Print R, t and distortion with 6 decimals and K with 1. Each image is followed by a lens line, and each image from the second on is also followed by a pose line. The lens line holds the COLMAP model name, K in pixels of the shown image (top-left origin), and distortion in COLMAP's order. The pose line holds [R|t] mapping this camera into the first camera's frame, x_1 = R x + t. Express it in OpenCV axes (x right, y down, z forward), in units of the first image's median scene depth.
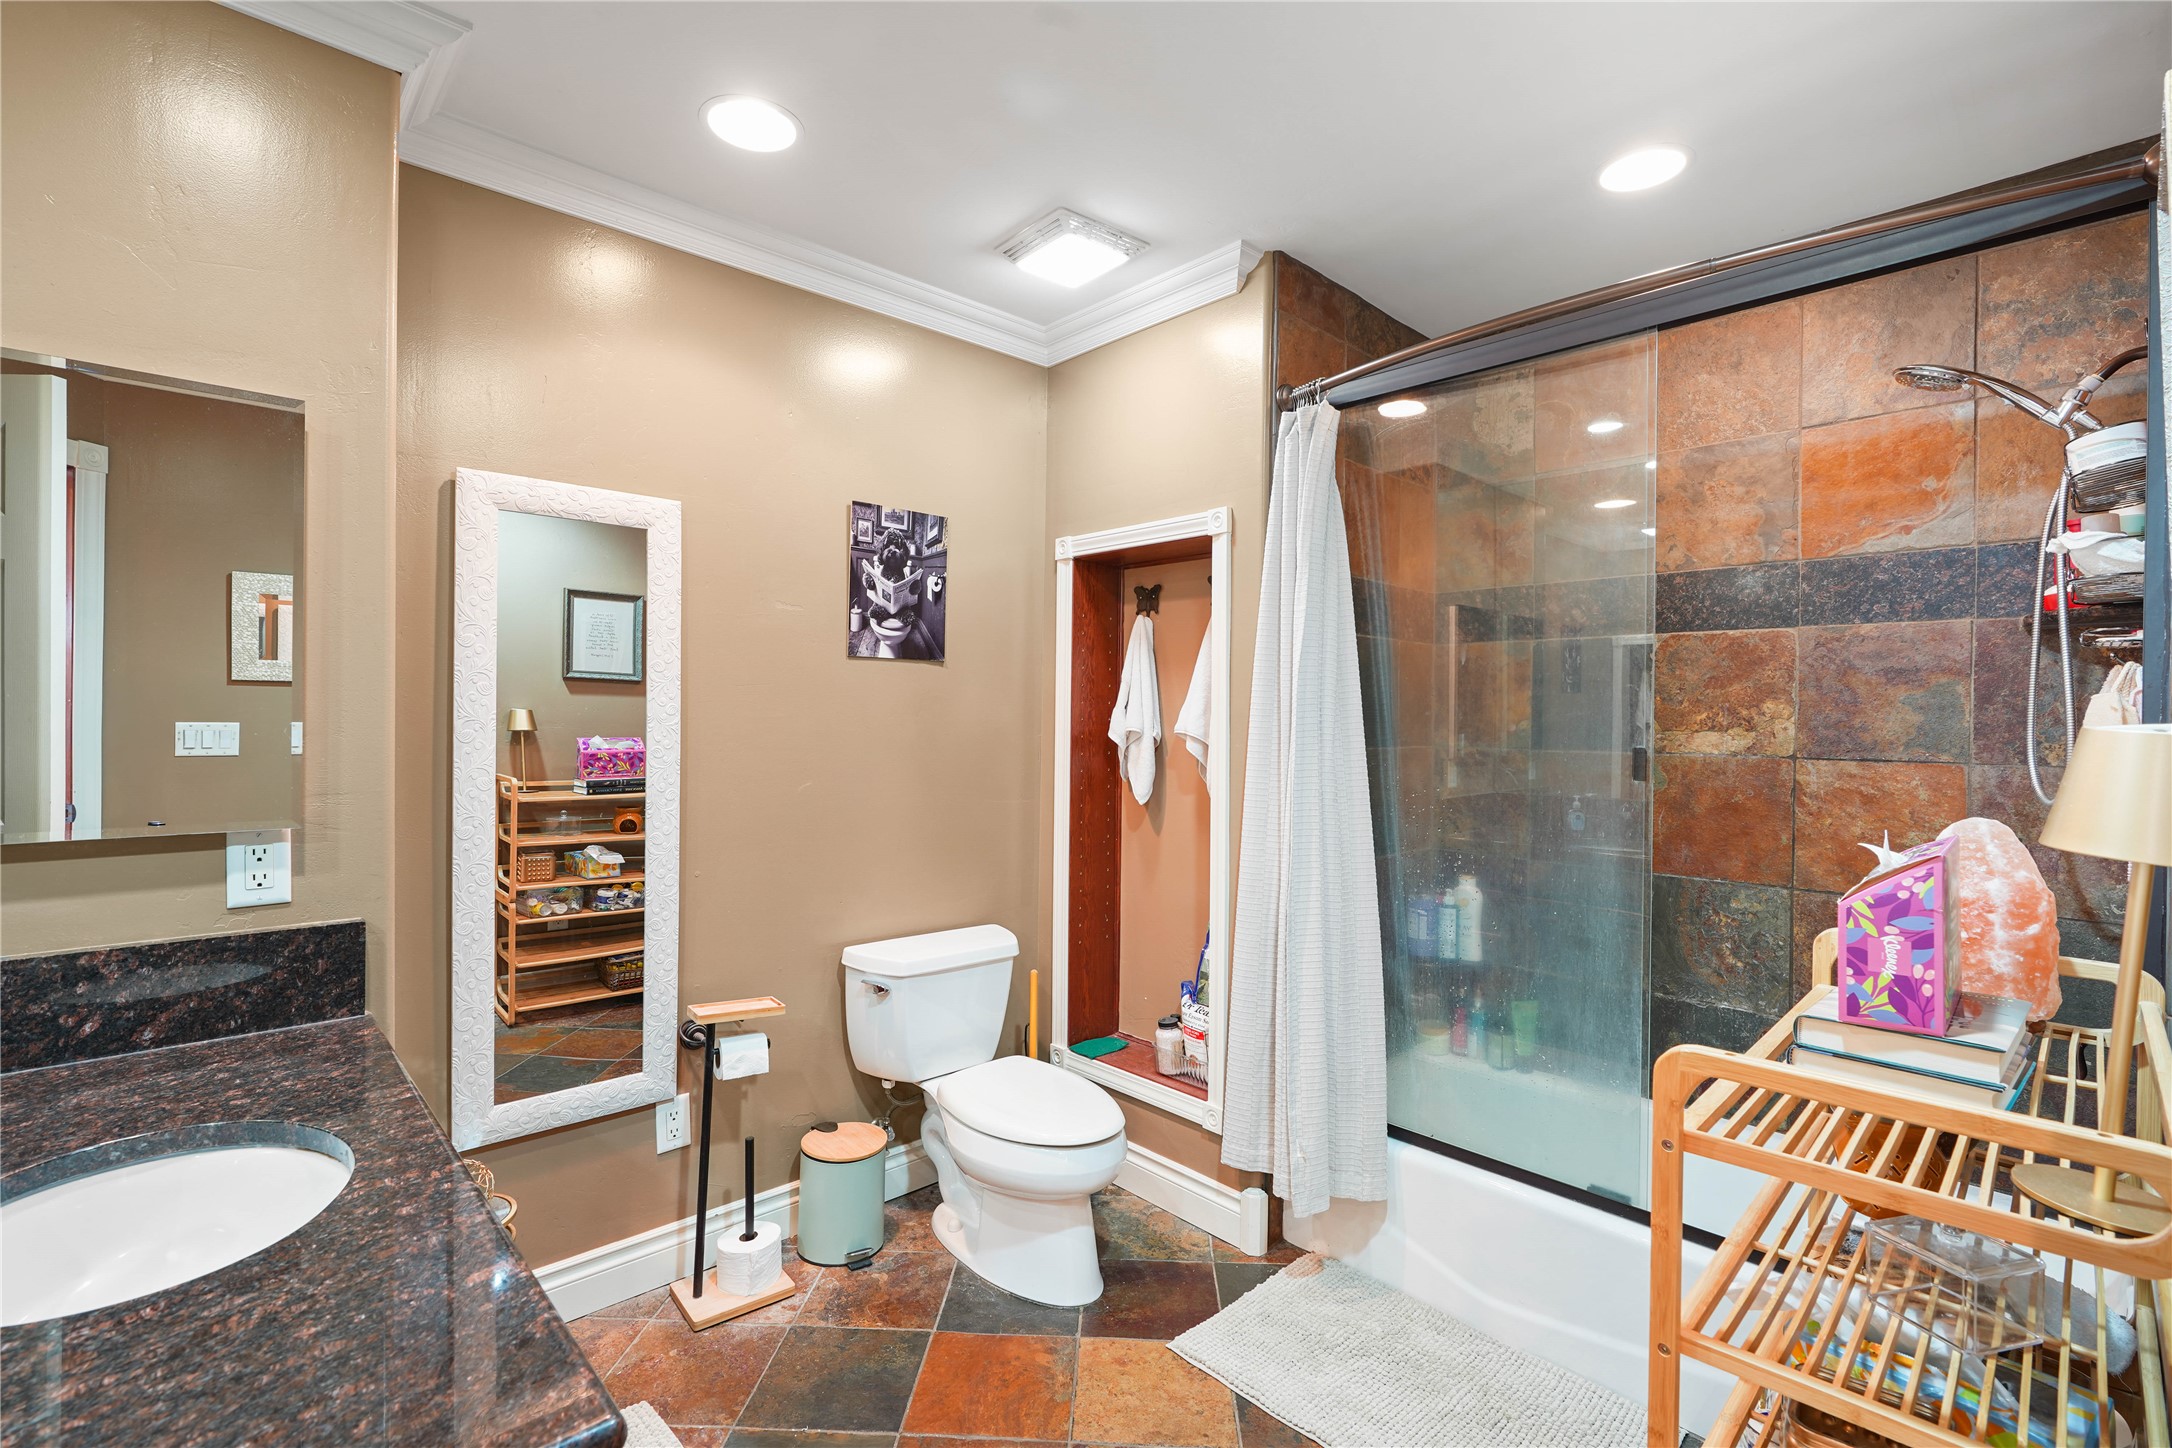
lens RADIAL K [[986.8, 0, 1083.6], [0, 986.8, 712.8], [0, 0, 1]] dist [-0.005169, 0.000616]
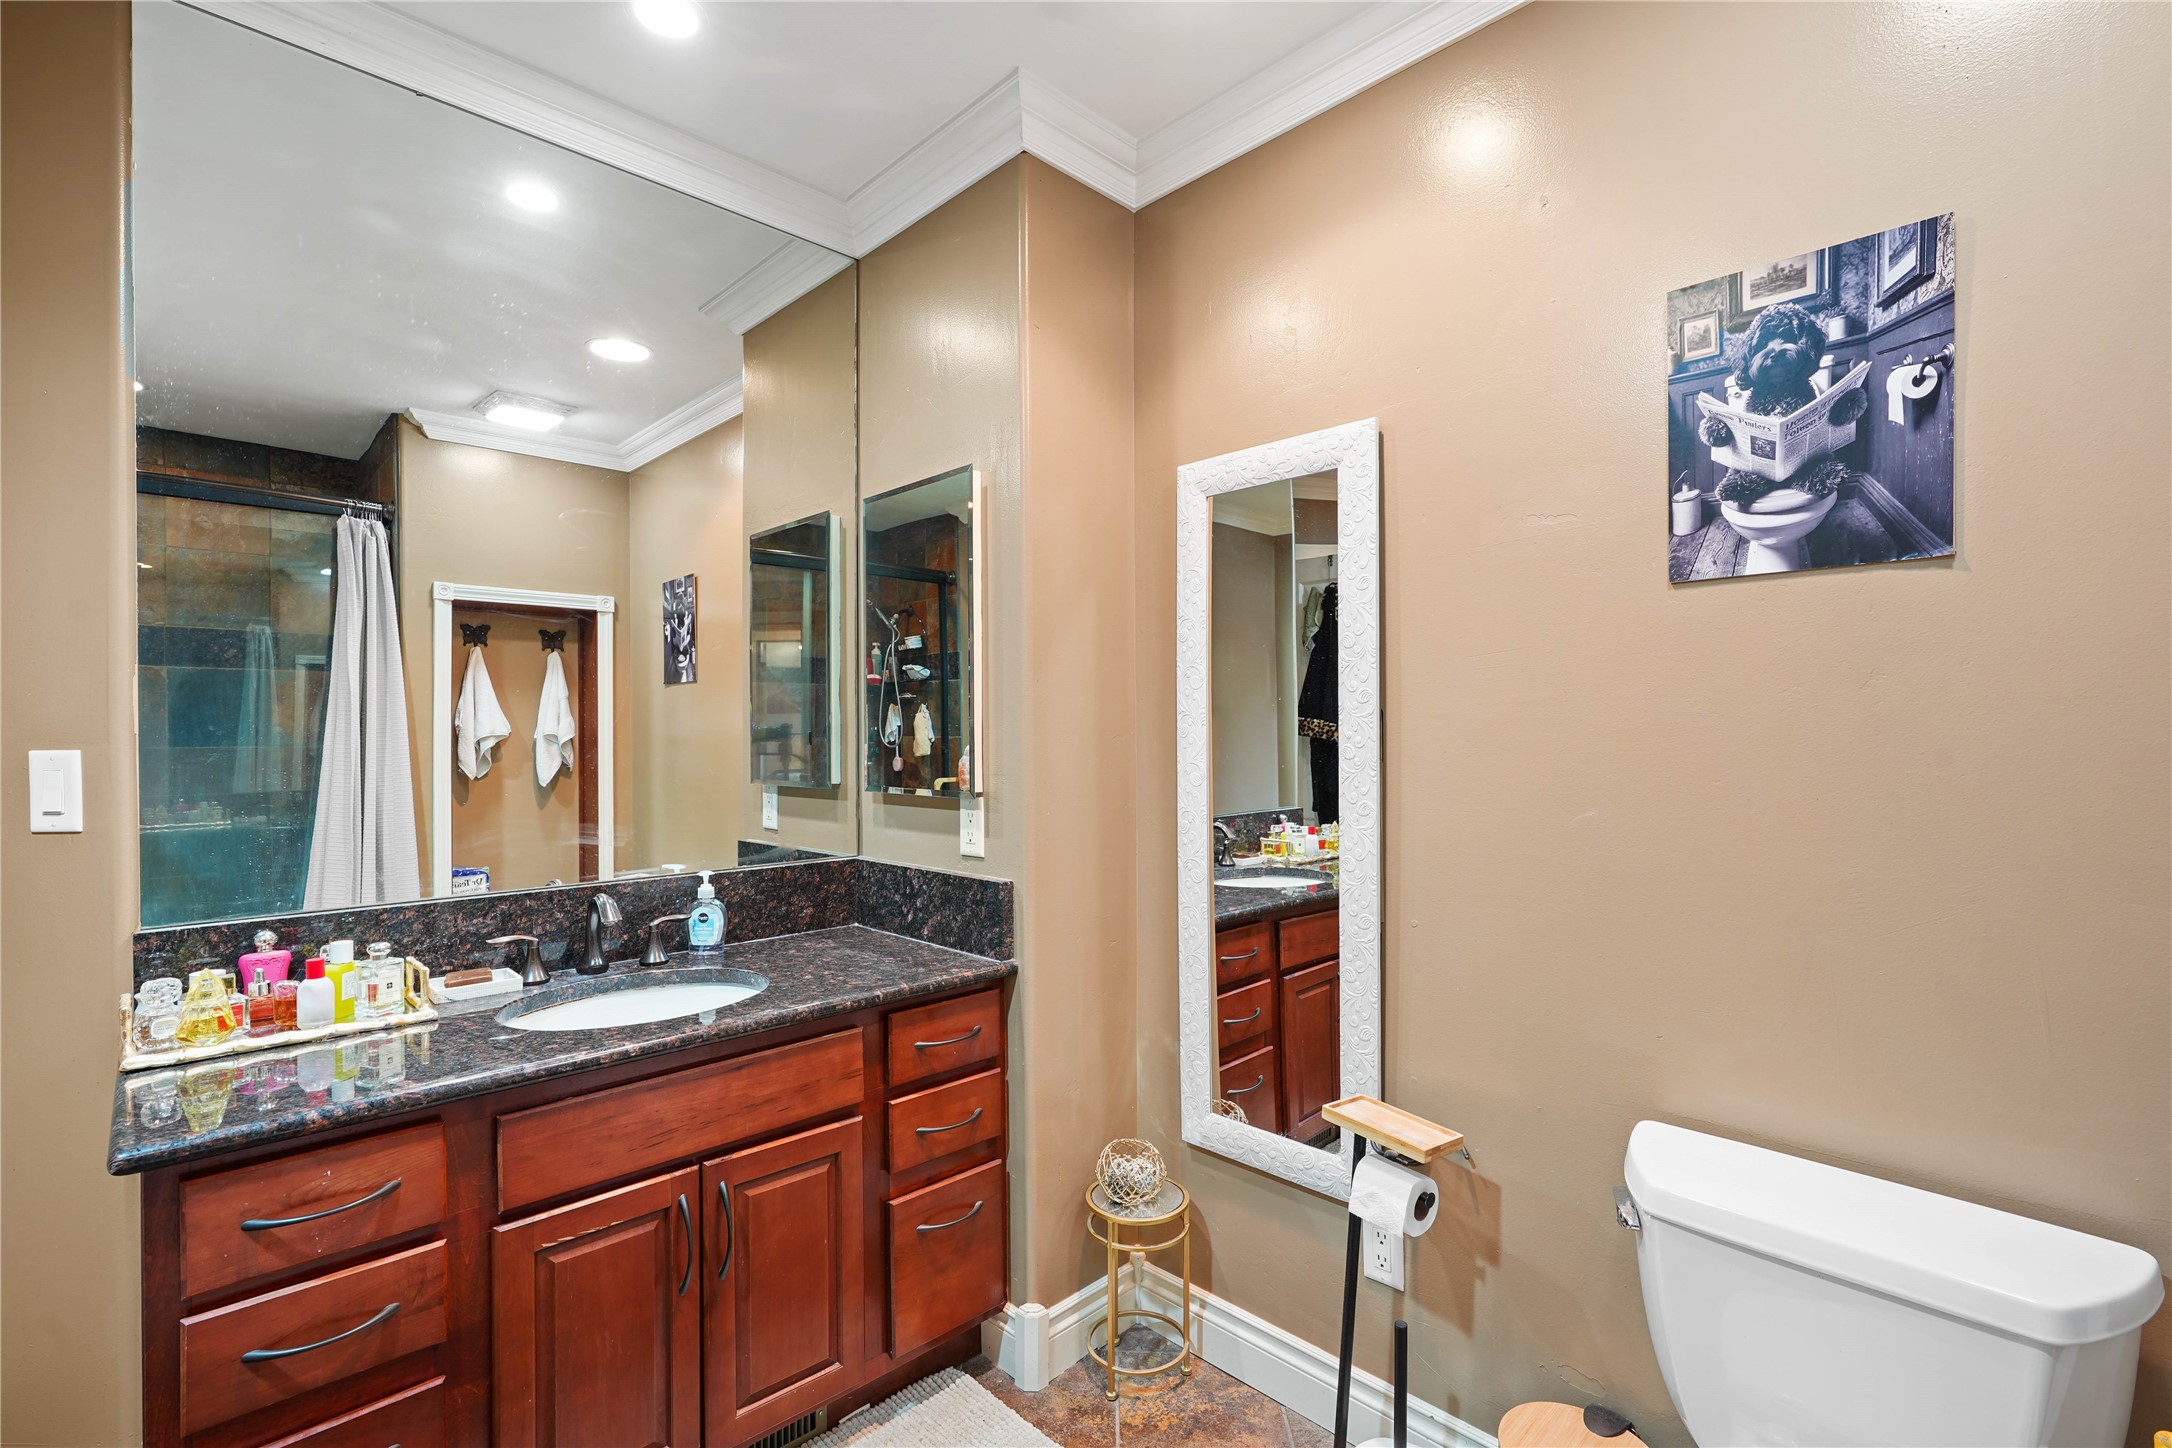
lens RADIAL K [[986.8, 0, 1083.6], [0, 986.8, 712.8], [0, 0, 1]] dist [-0.005169, 0.000616]
pose [[0.012492, -0.017374, -0.999771, 0.284929], [0.018508, 0.999682, -0.017141, 0.016005], [0.999751, -0.018290, 0.012810, 0.653102]]
